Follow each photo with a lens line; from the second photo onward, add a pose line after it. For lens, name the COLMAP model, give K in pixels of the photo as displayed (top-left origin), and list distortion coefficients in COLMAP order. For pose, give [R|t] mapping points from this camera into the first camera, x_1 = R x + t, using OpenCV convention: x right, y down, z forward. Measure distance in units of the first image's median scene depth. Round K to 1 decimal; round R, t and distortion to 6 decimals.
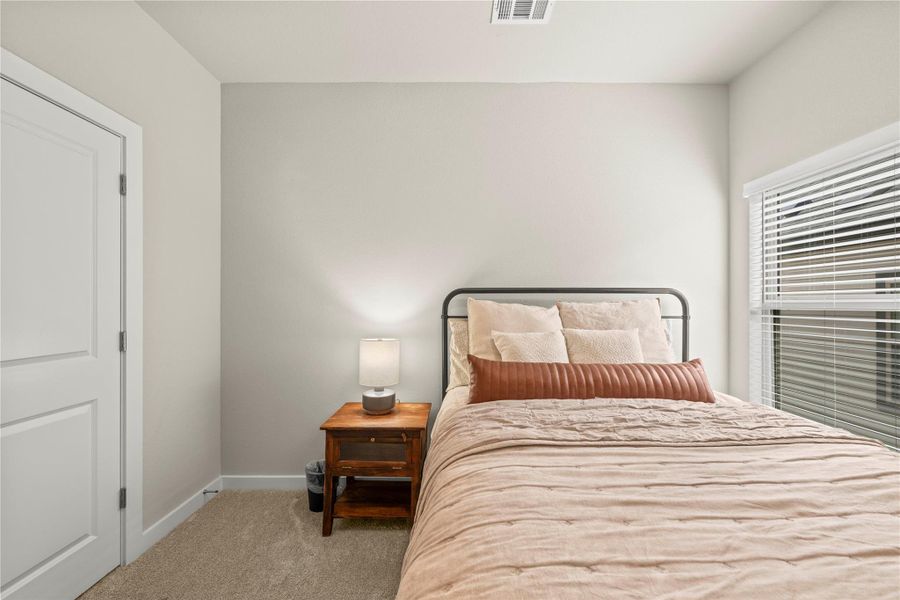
lens RADIAL K [[354.8, 0, 457.0], [0, 354.8, 304.8], [0, 0, 1]] dist [-0.001955, -0.000443]
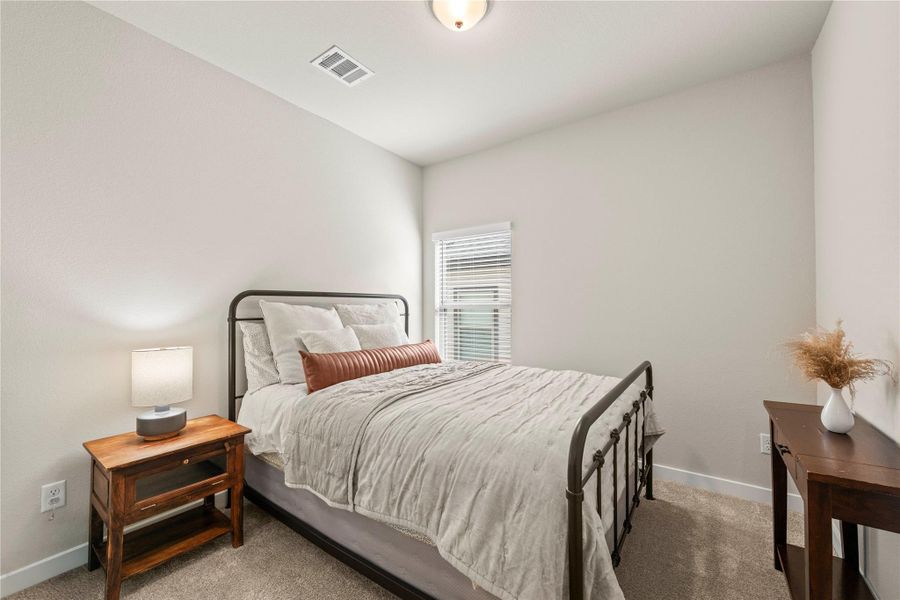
lens RADIAL K [[354.8, 0, 457.0], [0, 354.8, 304.8], [0, 0, 1]] dist [-0.001955, -0.000443]
pose [[0.579029, 0.001171, 0.815306, -0.500842], [0.007007, 0.999955, -0.006412, 0.004937], [-0.815277, 0.009425, 0.578995, -0.045607]]
